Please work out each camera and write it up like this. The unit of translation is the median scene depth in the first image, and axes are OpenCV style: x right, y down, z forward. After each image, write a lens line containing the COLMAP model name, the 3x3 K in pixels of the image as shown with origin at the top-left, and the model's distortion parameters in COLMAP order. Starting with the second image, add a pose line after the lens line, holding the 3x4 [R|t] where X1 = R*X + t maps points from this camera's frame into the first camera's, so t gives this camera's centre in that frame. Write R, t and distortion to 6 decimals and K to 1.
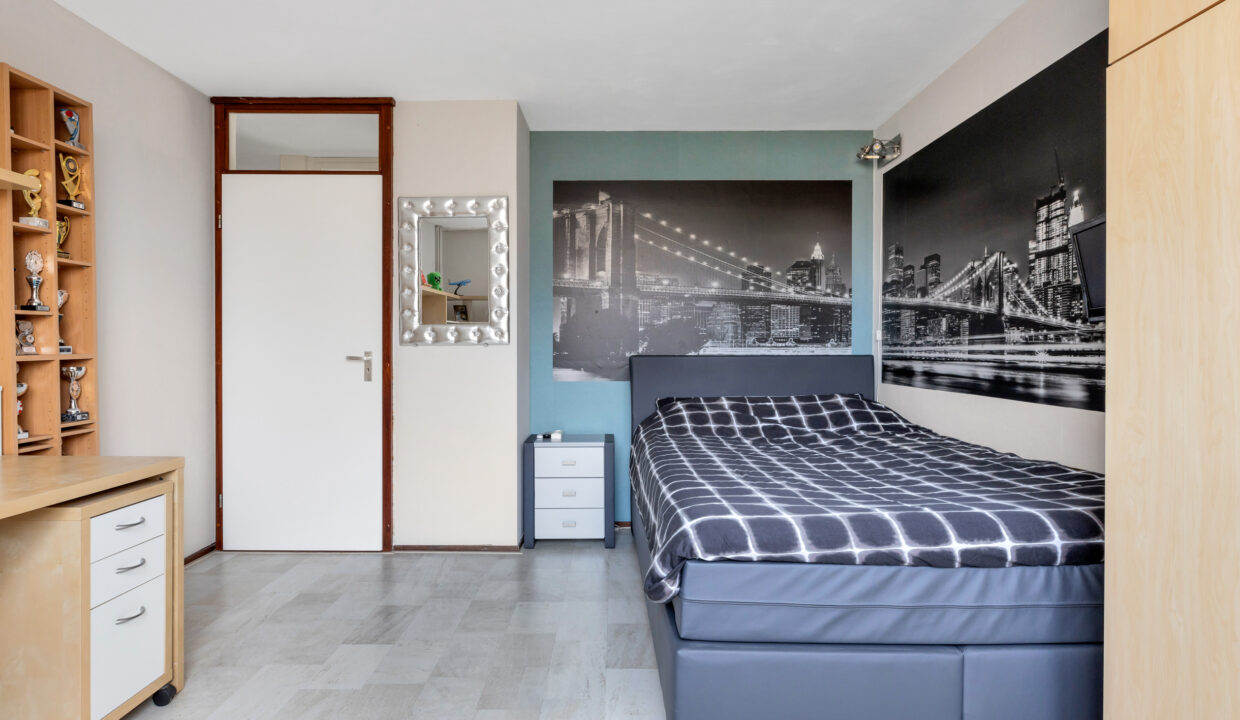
lens RADIAL K [[662.7, 0, 614.8], [0, 662.7, 356.0], [0, 0, 1]] dist [-0.002677, 0.002302]
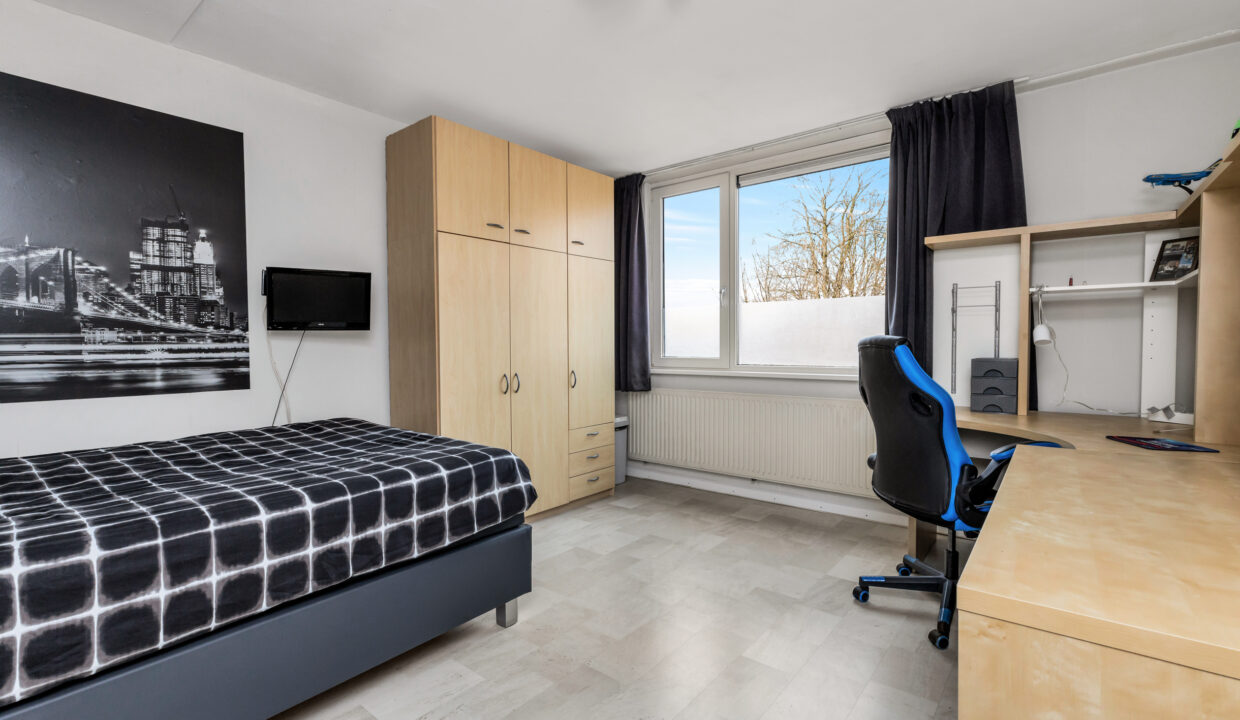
lens RADIAL K [[558.8, 0, 614.5], [0, 558.8, 358.4], [0, 0, 1]] dist [0.001386, 0.000602]
pose [[-0.772701, -0.017143, 0.634539, -0.623419], [0.010431, 0.999157, 0.039696, -0.023448], [-0.634685, 0.037292, -0.771871, 1.259774]]
